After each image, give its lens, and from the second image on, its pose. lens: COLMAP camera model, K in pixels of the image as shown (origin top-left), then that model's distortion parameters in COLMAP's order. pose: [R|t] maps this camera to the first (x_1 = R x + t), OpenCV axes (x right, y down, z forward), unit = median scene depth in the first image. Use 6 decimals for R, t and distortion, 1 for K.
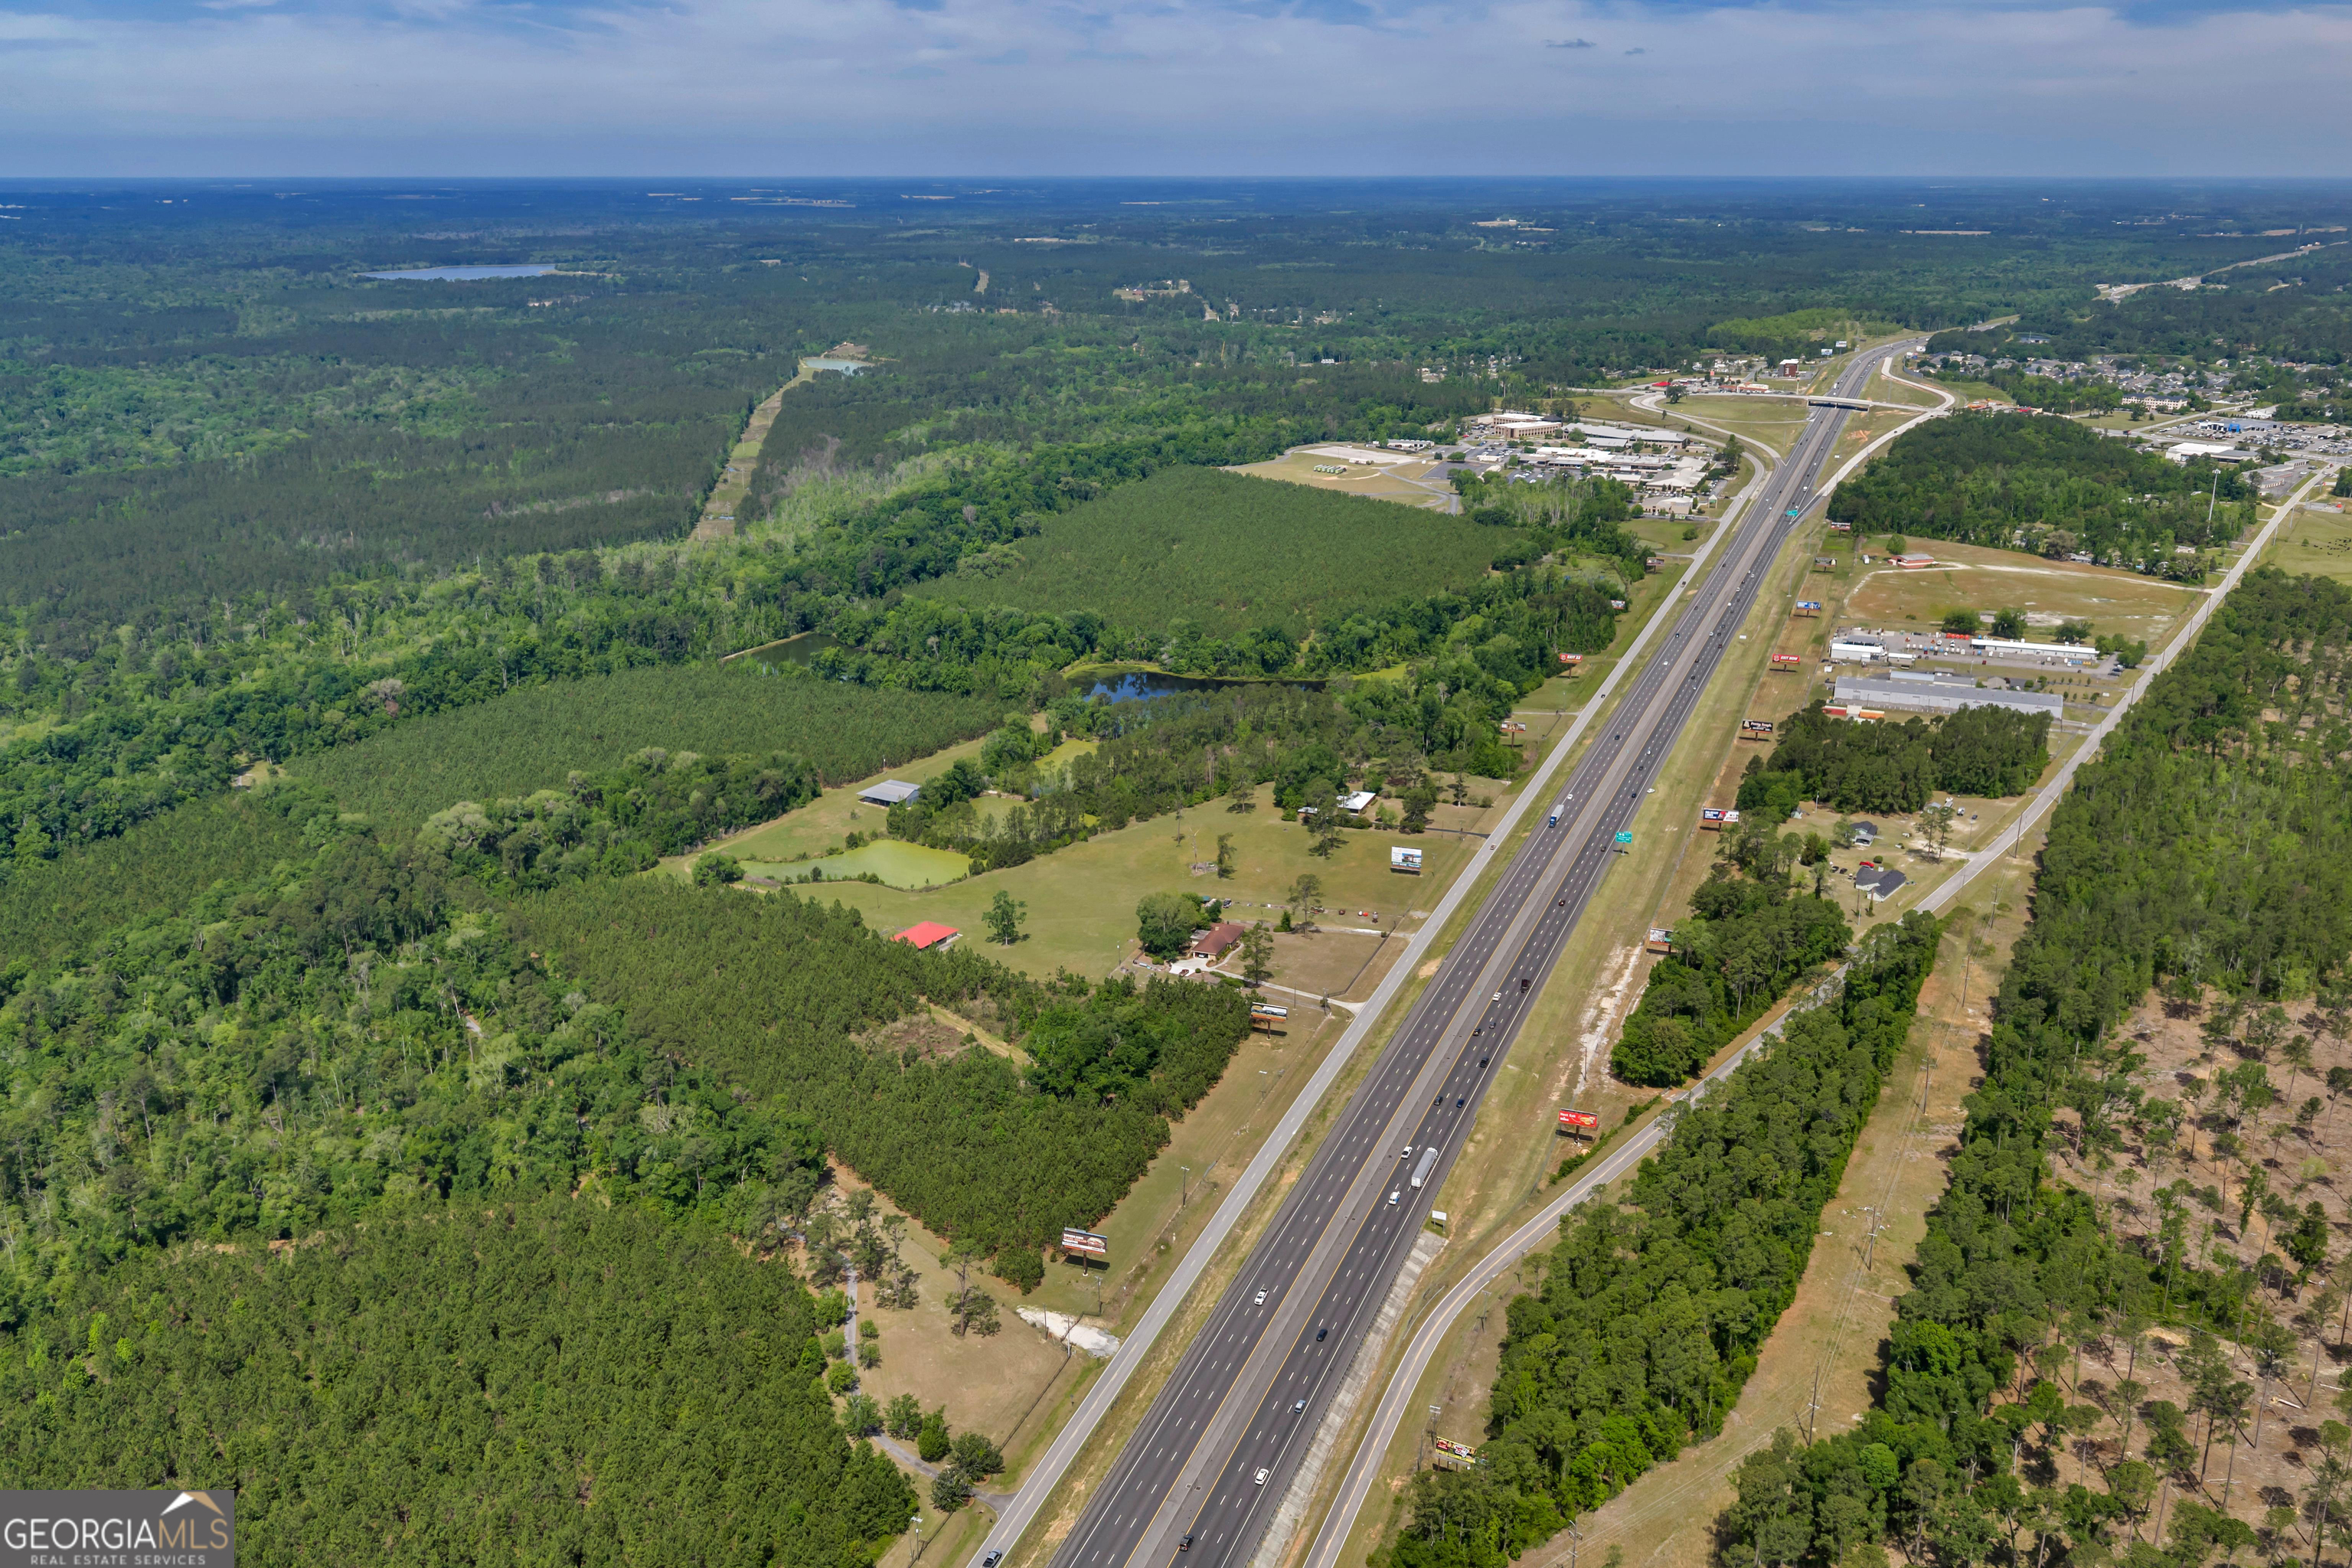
lens RADIAL K [[1933.5, 0, 1171.0], [0, 1933.5, 844.7], [0, 0, 1]] dist [0.010505, -0.018904]
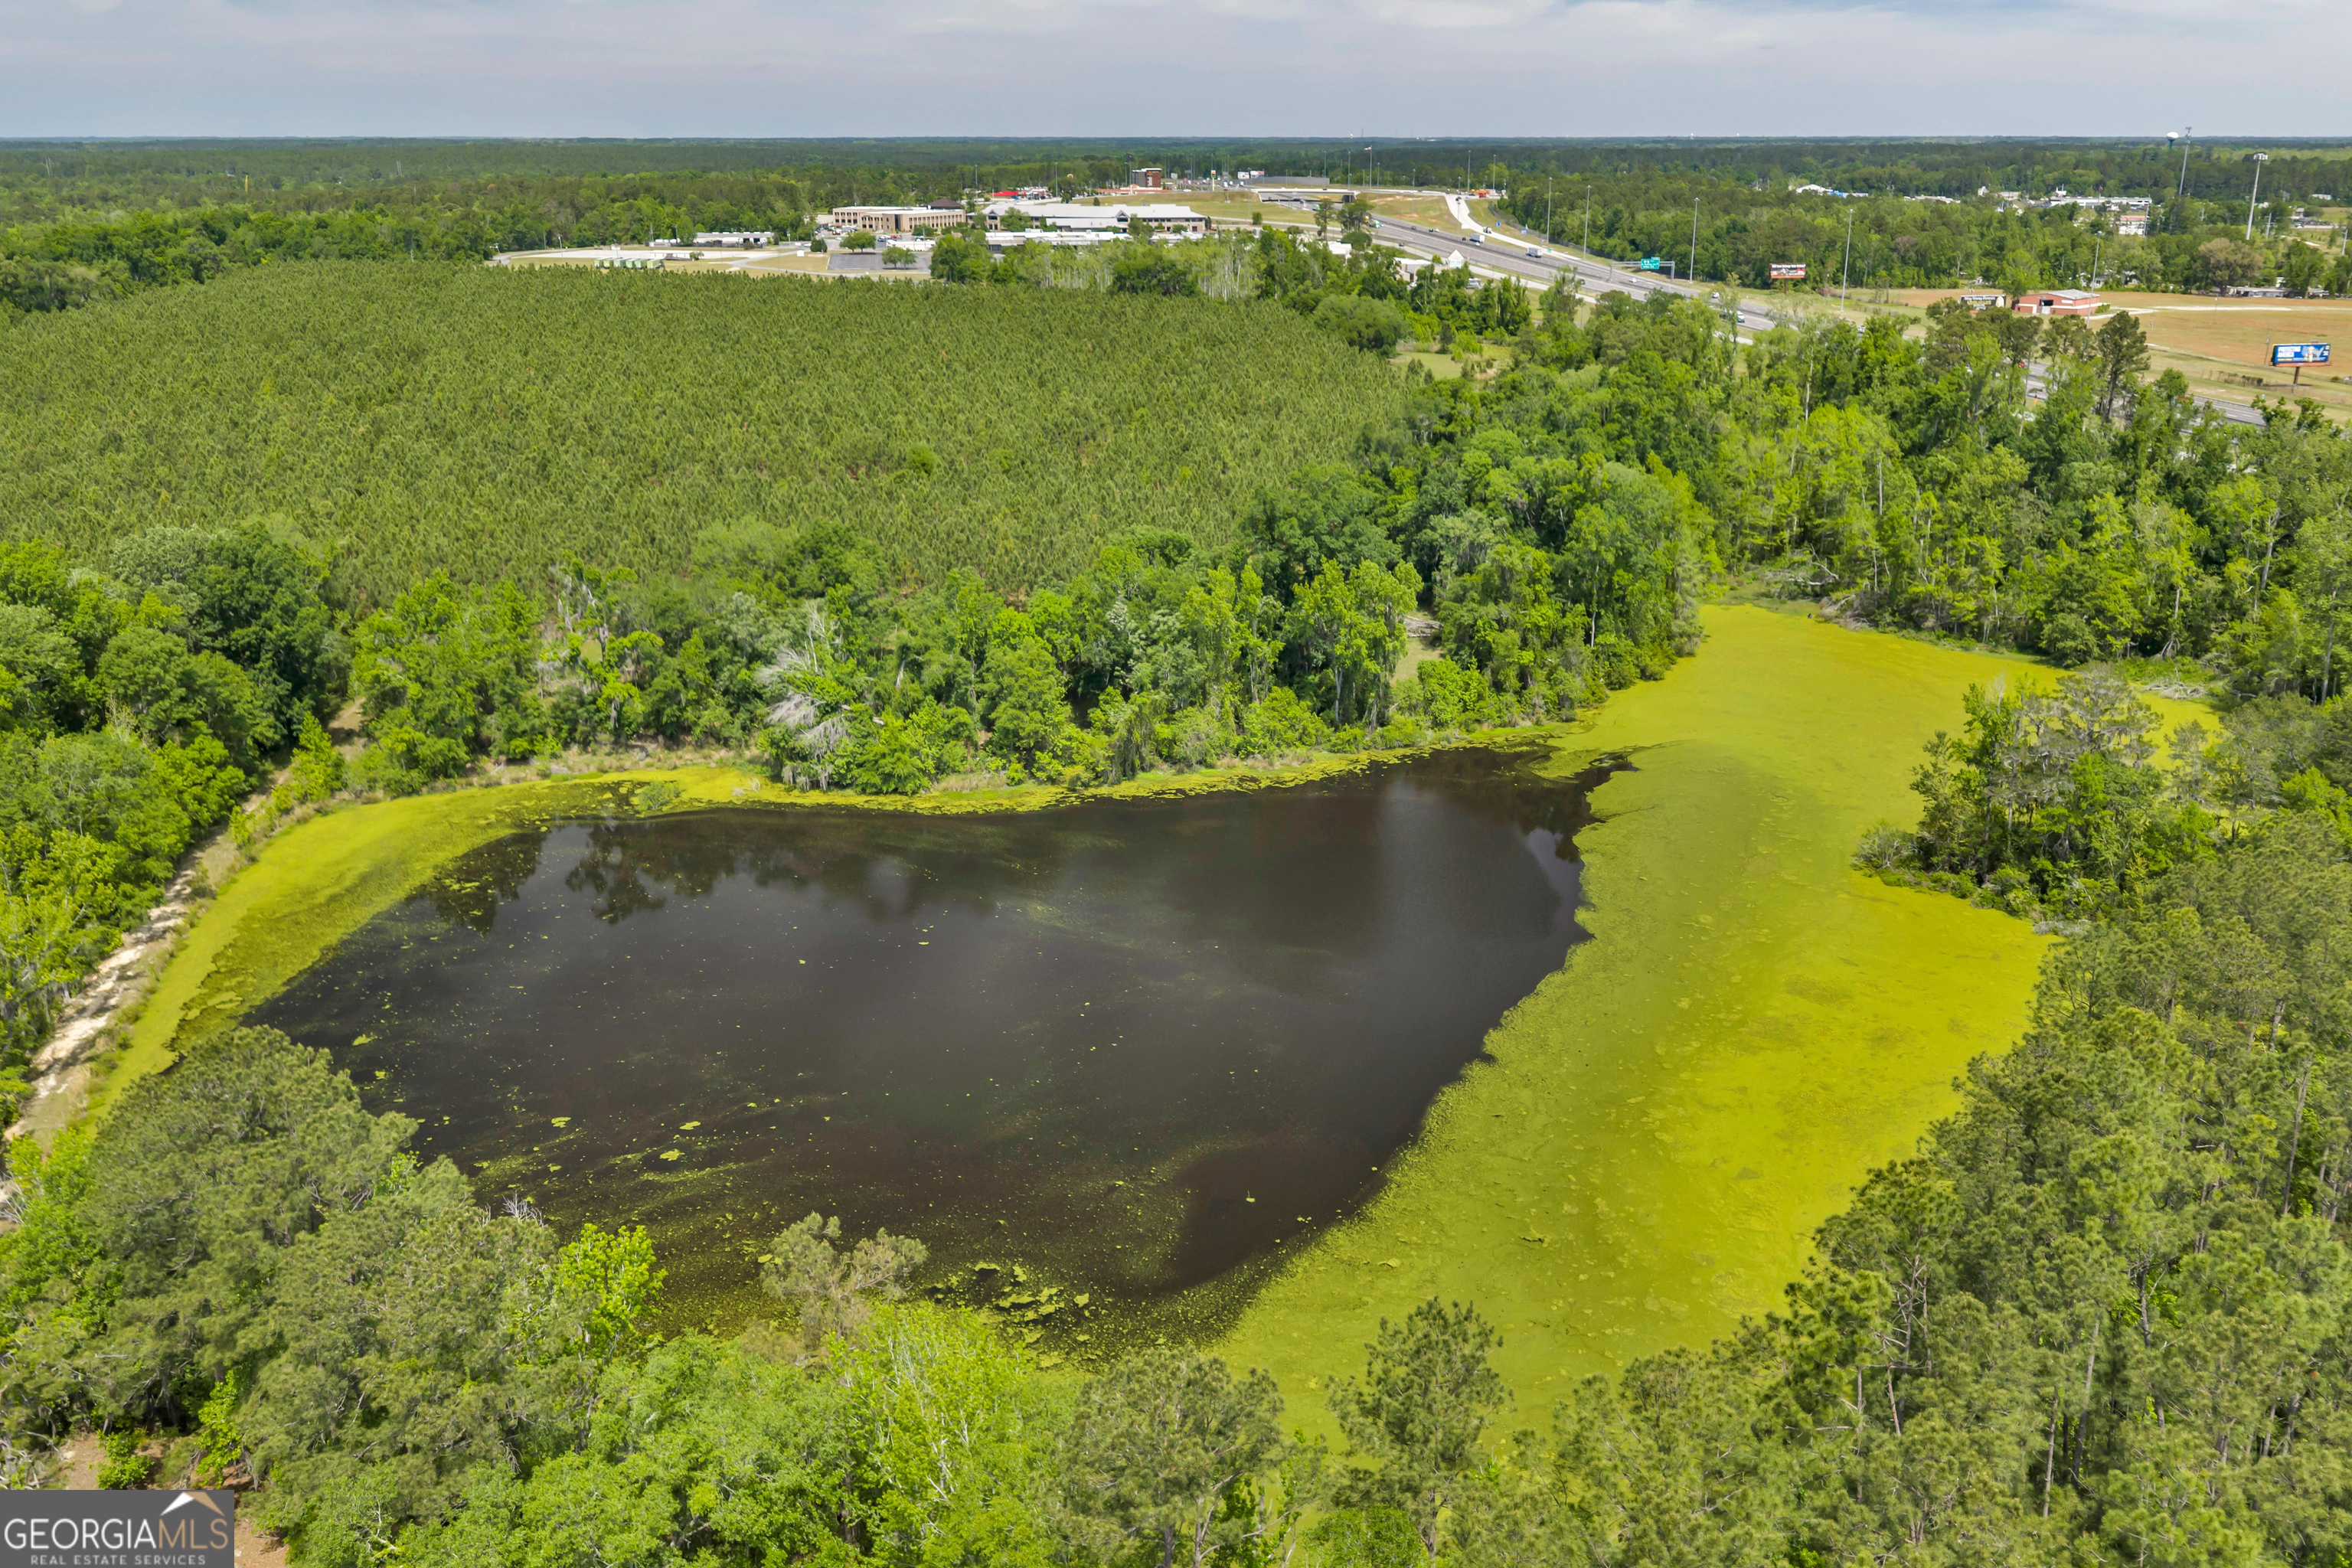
lens RADIAL K [[1933.5, 0, 1171.0], [0, 1933.5, 844.7], [0, 0, 1]] dist [0.010505, -0.018904]
pose [[0.879039, -0.161295, 0.448637, -0.044744], [0.157161, 0.986467, 0.046722, -0.070562], [-0.450101, 0.029438, 0.892492, 0.660615]]
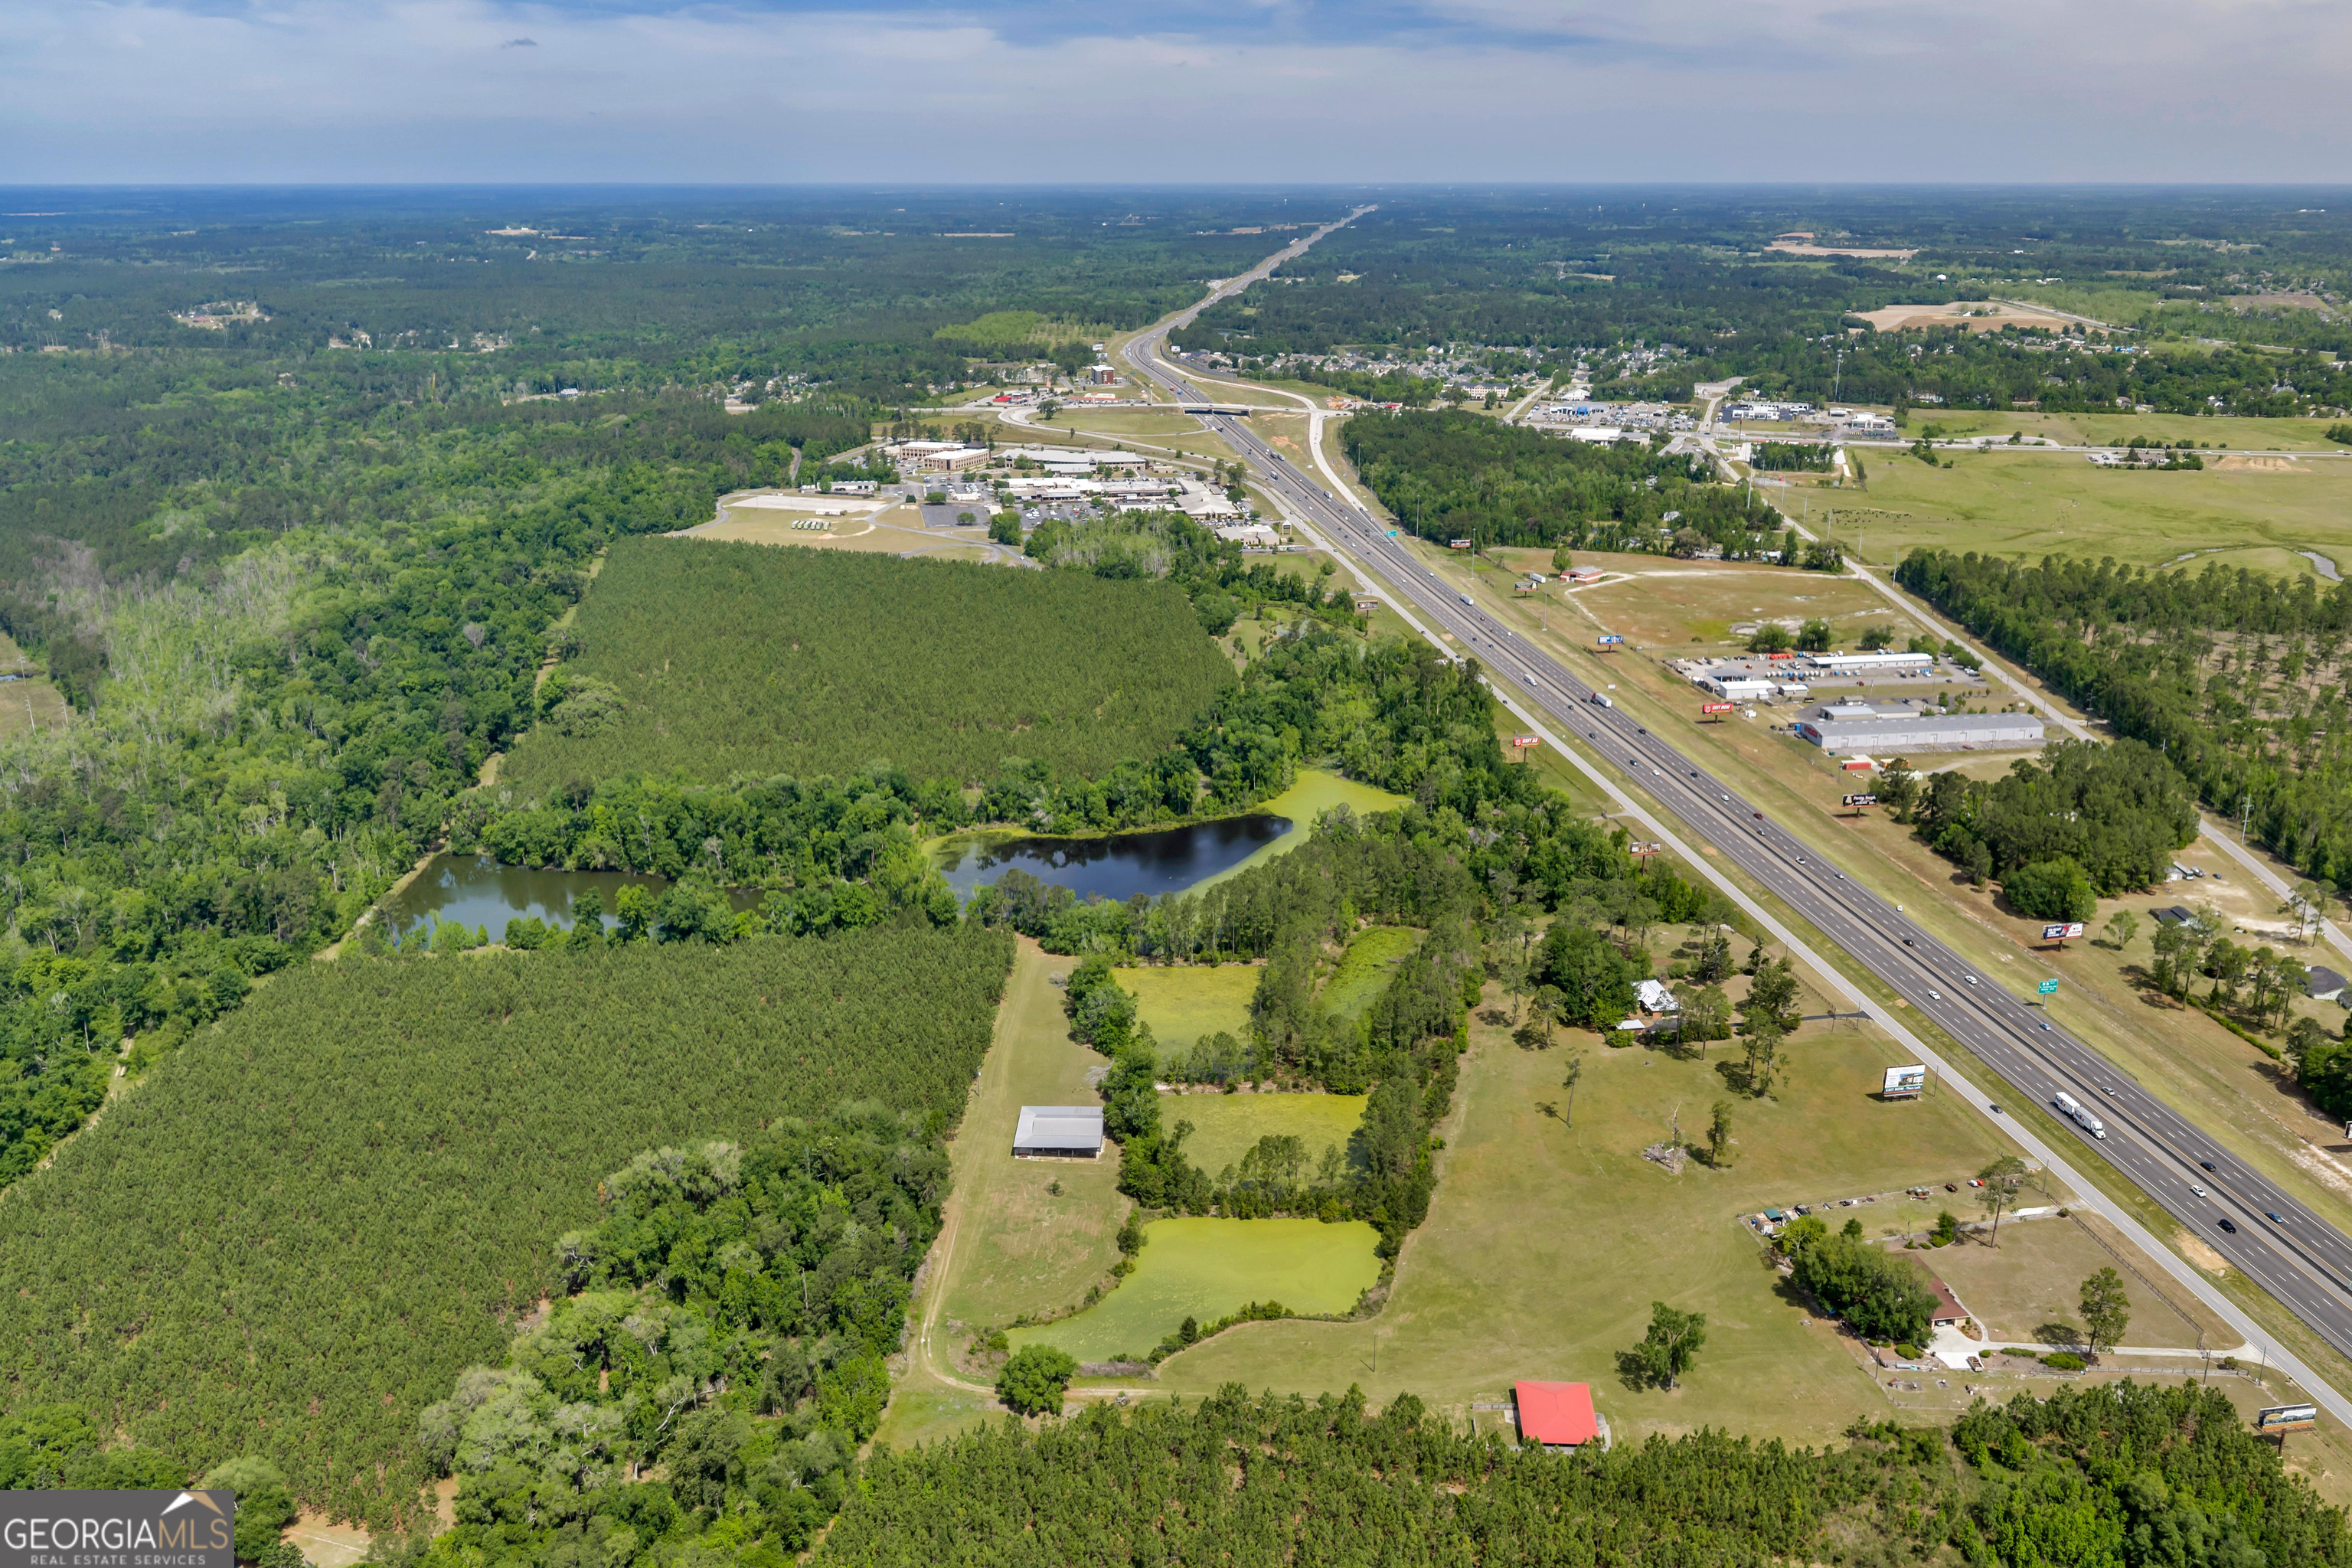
lens RADIAL K [[1933.5, 0, 1171.0], [0, 1933.5, 844.7], [0, 0, 1]] dist [0.010505, -0.018904]
pose [[0.865074, -0.163889, 0.474117, -0.245621], [0.166098, 0.985394, 0.037559, -0.084336], [-0.473347, 0.046258, 0.879660, 0.274178]]
